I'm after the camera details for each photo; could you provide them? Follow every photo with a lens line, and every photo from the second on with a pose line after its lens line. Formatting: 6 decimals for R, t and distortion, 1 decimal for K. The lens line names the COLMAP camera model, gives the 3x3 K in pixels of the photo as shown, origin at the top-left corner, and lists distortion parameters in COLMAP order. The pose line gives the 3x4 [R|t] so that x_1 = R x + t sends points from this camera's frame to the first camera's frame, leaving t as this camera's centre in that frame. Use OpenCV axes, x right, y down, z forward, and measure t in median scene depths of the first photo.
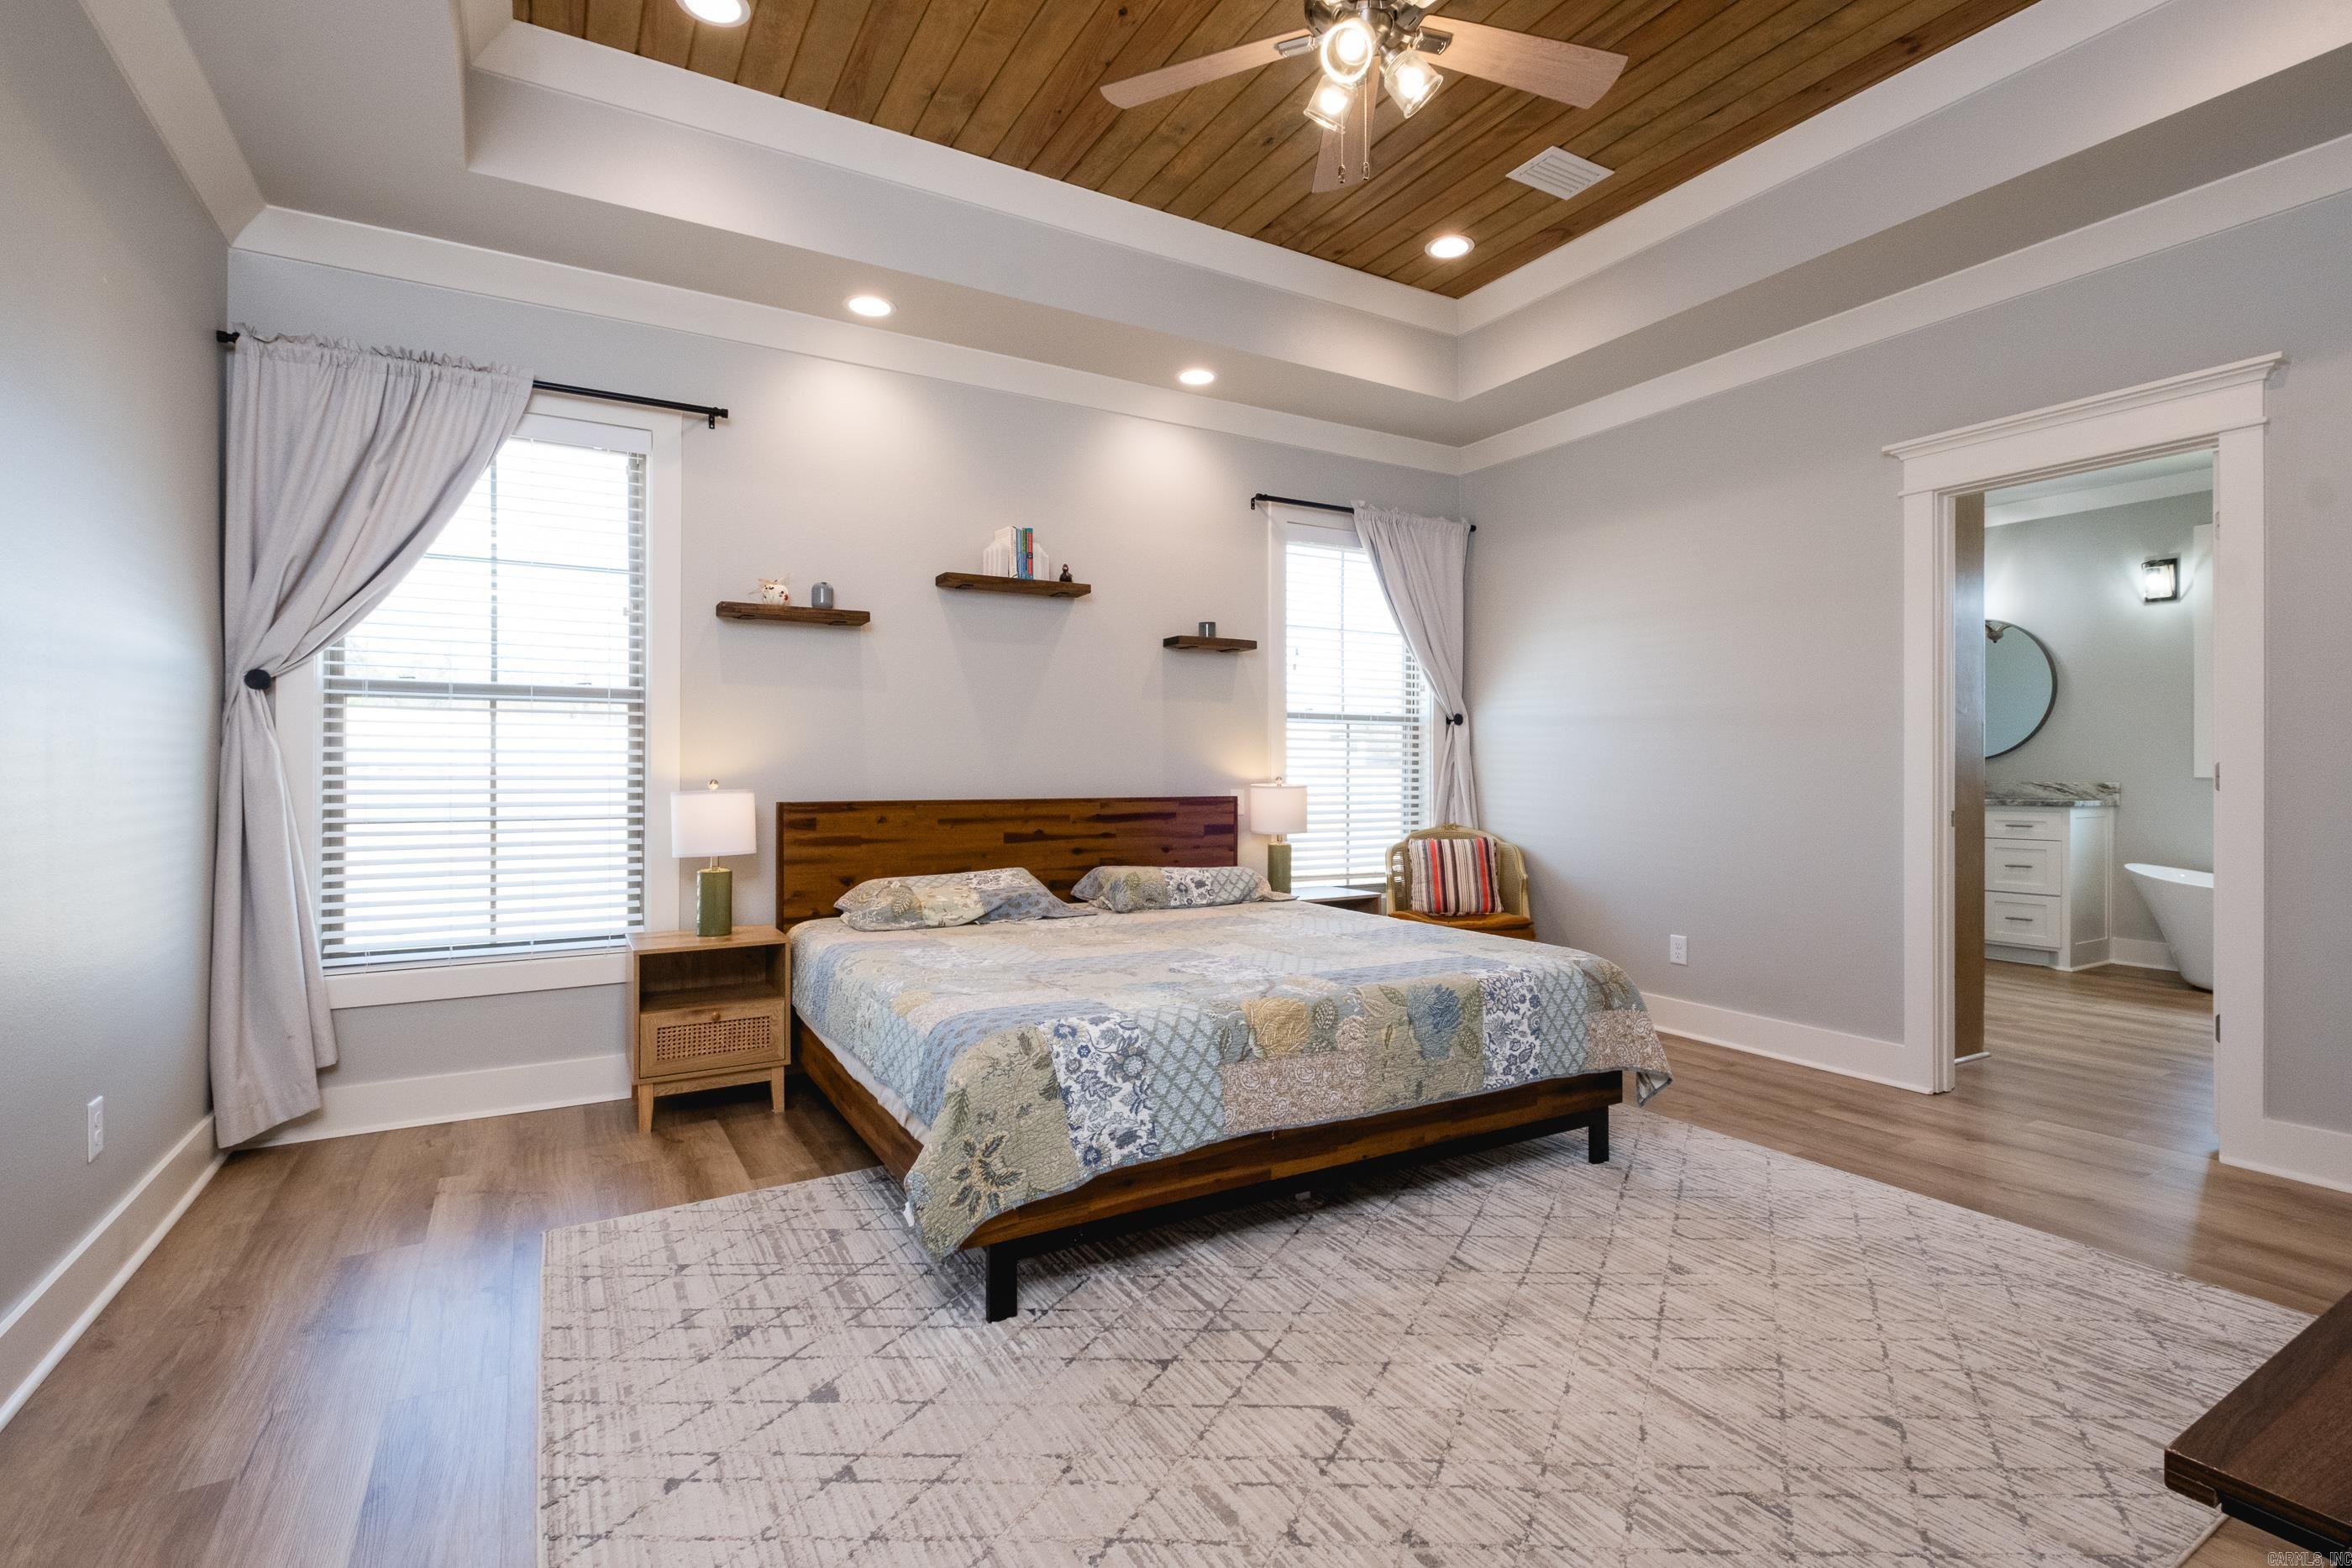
lens RADIAL K [[1061.4, 0, 1176.0], [0, 1061.4, 784.0], [0, 0, 1]] dist [-0.000344, -0.000058]
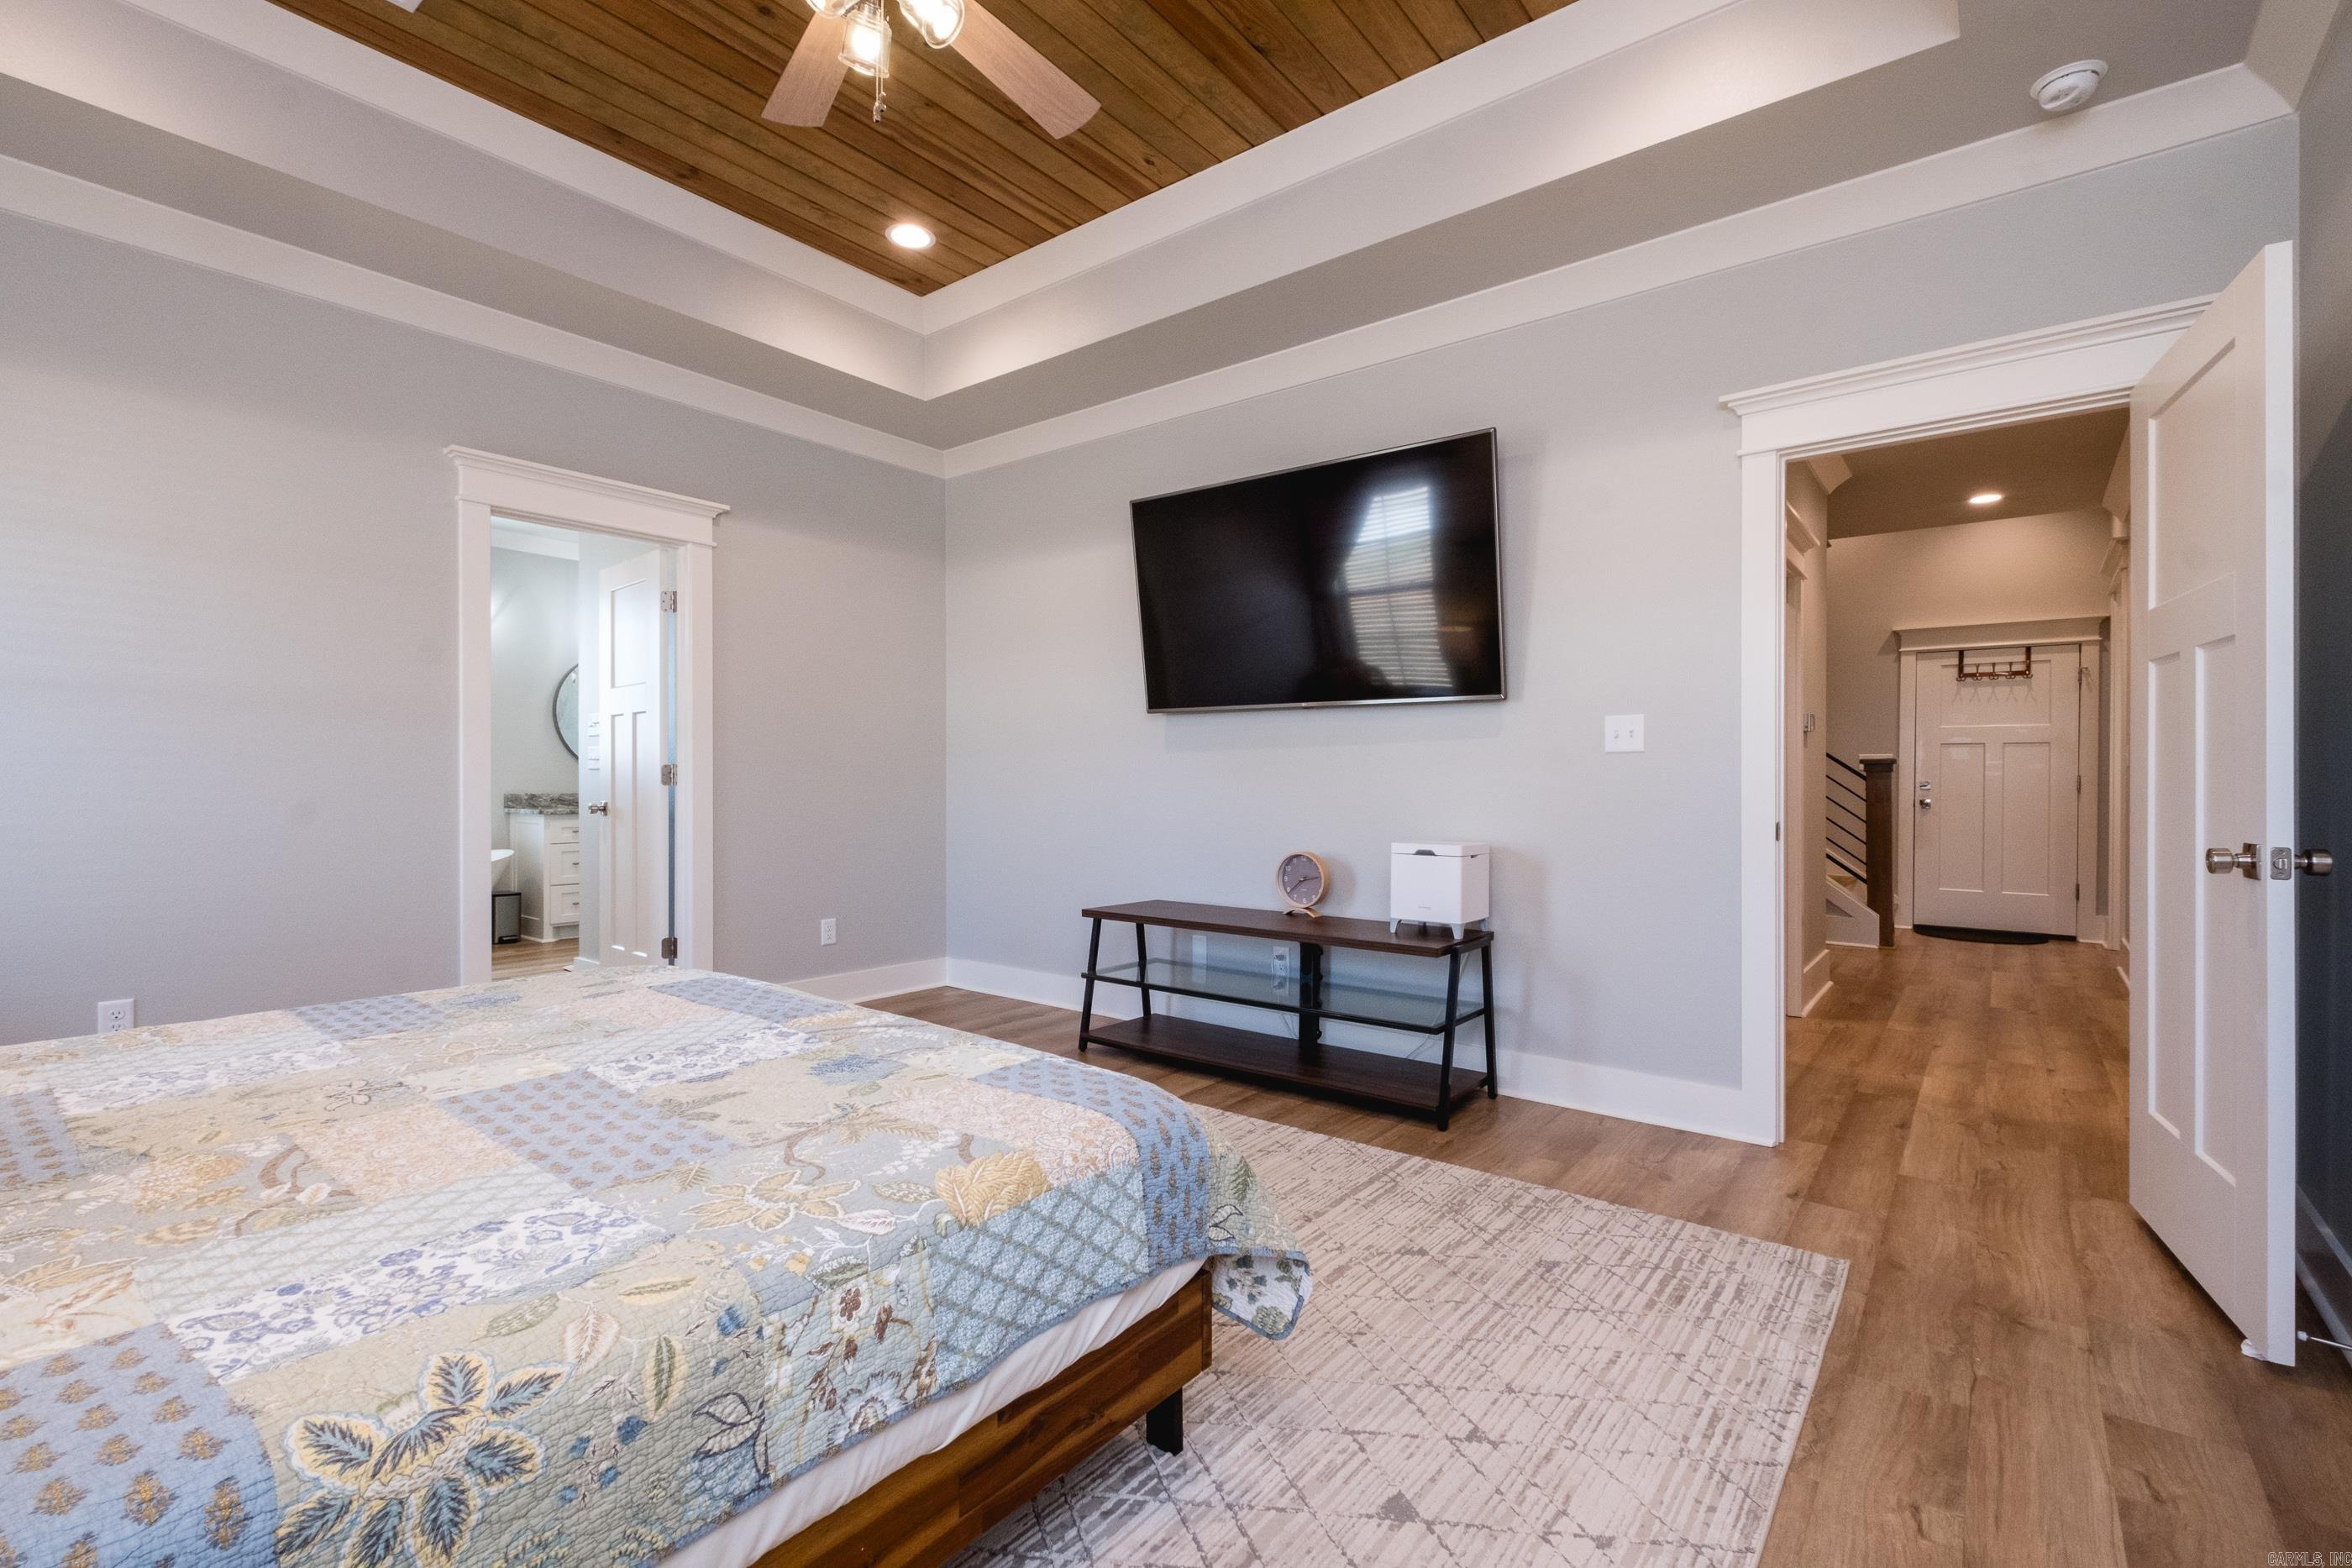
lens RADIAL K [[1061.4, 0, 1176.0], [0, 1061.4, 784.0], [0, 0, 1]] dist [-0.000344, -0.000058]
pose [[-0.360053, -0.003739, 0.932924, -1.171245], [0.003634, 0.999979, 0.005410, 0.001129], [-0.932925, 0.005338, -0.360032, 1.639206]]
